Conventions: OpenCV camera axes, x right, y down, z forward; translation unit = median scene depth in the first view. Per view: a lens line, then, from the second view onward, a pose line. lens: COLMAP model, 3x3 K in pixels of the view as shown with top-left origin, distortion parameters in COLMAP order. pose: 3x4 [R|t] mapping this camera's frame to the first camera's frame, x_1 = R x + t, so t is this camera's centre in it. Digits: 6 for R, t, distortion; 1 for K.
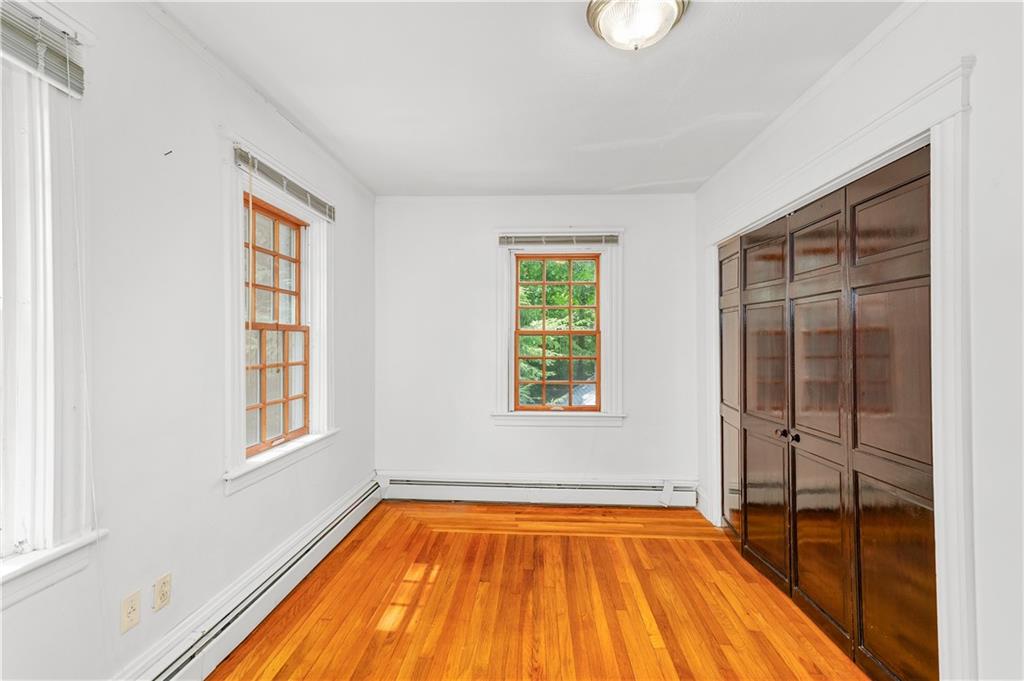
lens RADIAL K [[461.1, 0, 505.6], [0, 461.1, 337.7], [0, 0, 1]] dist [0.015452, -0.000116]
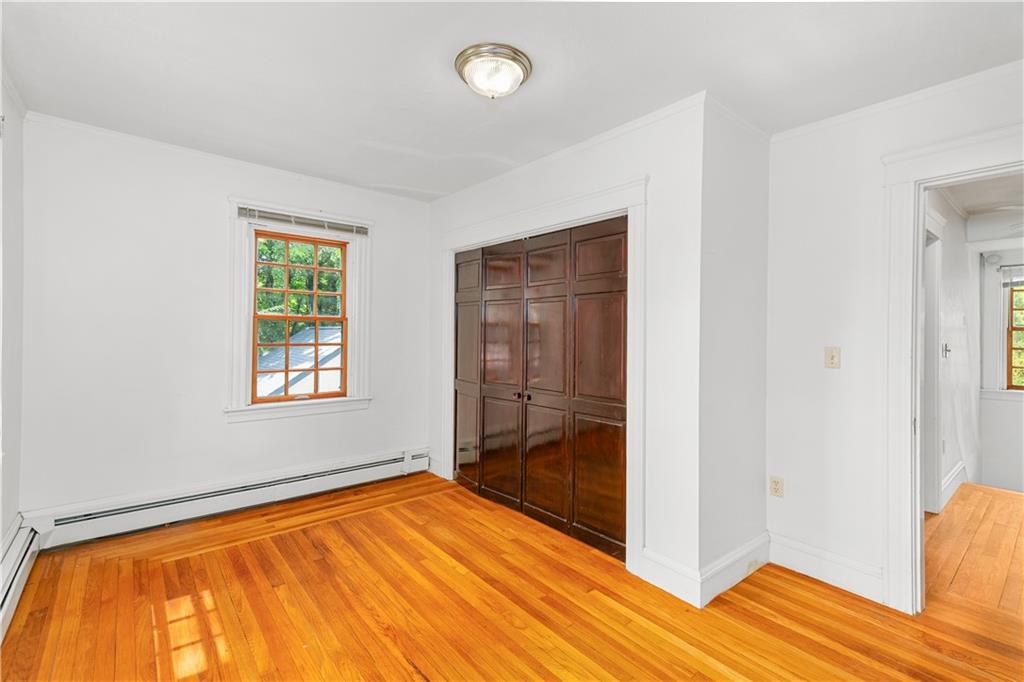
lens RADIAL K [[438.0, 0, 523.9], [0, 438.0, 327.9], [0, 0, 1]] dist [0.013628, 0.000136]
pose [[0.737112, 0.013352, 0.675638, -0.219409], [-0.014611, 0.999886, -0.003820, 0.007607], [-0.675612, -0.007056, 0.737223, 0.019098]]
